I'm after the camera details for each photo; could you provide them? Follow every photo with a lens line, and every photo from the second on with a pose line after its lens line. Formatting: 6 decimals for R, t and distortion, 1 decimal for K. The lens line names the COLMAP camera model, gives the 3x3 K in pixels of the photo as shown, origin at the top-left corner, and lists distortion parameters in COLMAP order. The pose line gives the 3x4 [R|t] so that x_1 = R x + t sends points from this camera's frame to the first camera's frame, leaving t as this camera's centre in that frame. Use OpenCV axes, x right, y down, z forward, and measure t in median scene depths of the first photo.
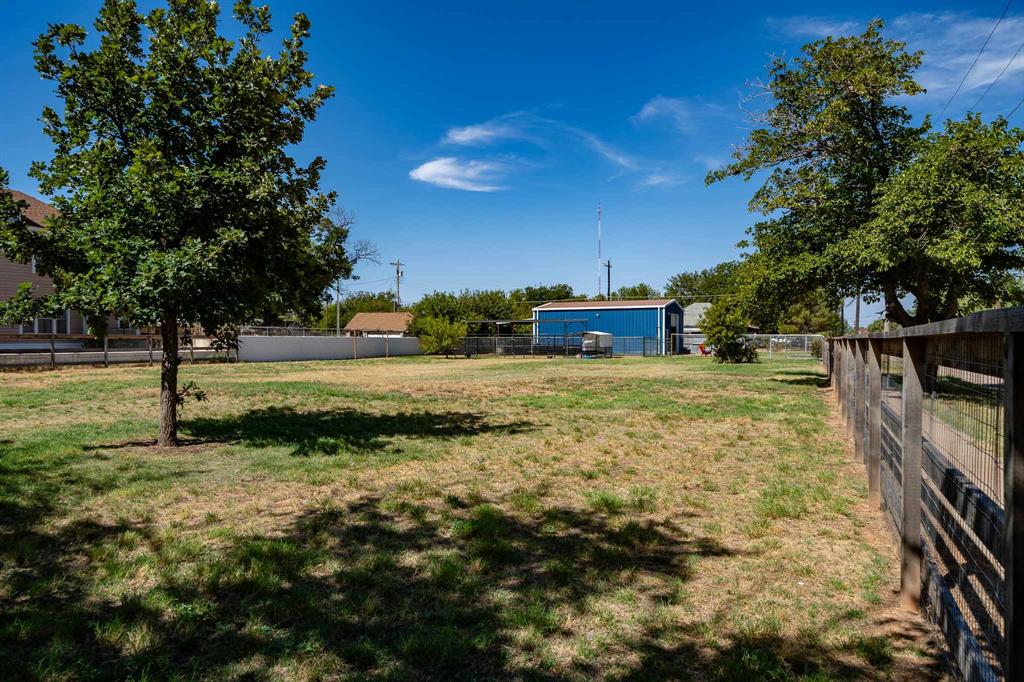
lens RADIAL K [[694.8, 0, 512.0], [0, 694.8, 341.0], [0, 0, 1]] dist [-0.001193, -0.000219]
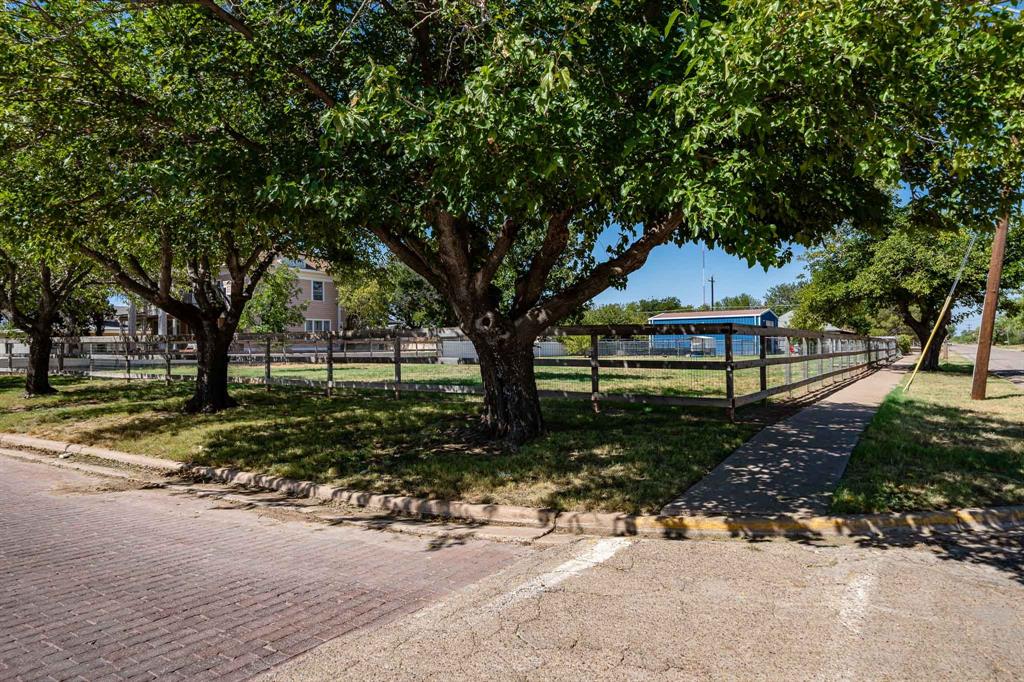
lens RADIAL K [[649.5, 0, 512.0], [0, 649.5, 341.0], [0, 0, 1]] dist [0.001937, -0.001889]
pose [[0.986661, -0.010622, -0.162440, -0.018028], [0.008778, 0.999889, -0.012067, 0.004046], [0.162550, 0.010481, 0.986645, -0.141106]]
